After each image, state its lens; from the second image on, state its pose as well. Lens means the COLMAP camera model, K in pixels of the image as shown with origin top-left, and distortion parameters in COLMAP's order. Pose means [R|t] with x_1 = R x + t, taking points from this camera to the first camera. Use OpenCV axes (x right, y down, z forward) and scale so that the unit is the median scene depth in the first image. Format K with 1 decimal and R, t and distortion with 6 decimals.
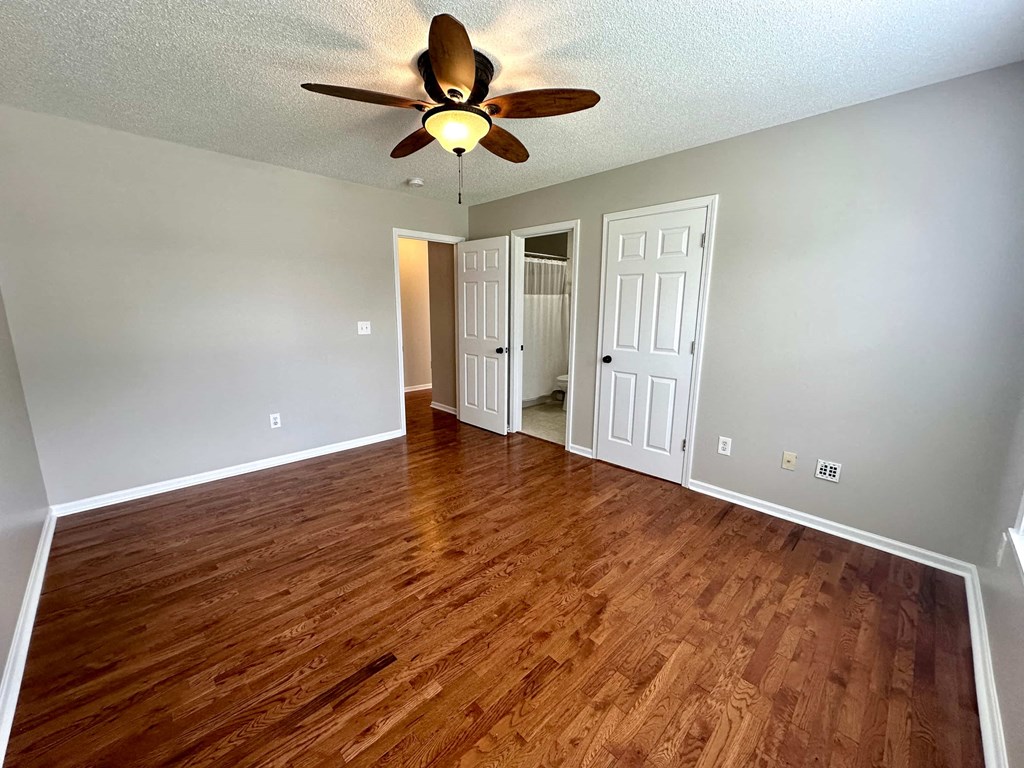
lens RADIAL K [[408.2, 0, 511.2], [0, 408.2, 384.0], [0, 0, 1]] dist [-0.000764, 0.000543]
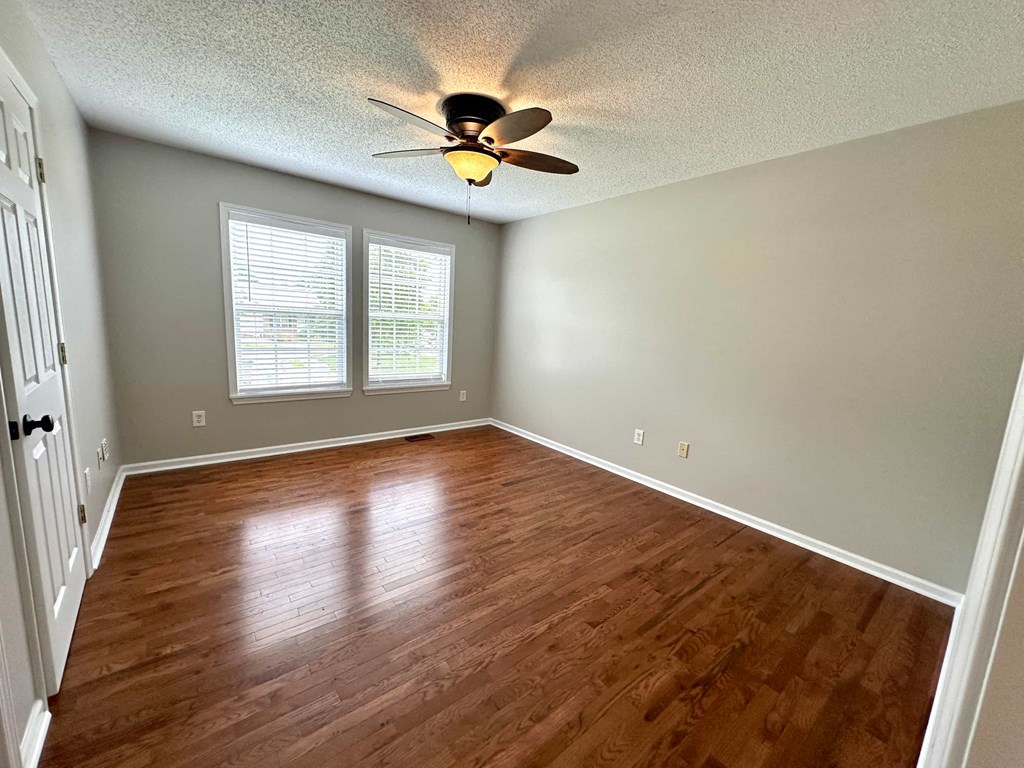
lens RADIAL K [[408.2, 0, 511.2], [0, 408.2, 384.0], [0, 0, 1]] dist [-0.000764, 0.000543]
pose [[-0.993085, -0.078387, 0.087397, -0.289463], [-0.044073, 0.938913, 0.341320, -0.313609], [-0.108814, 0.335107, -0.935875, 1.683911]]
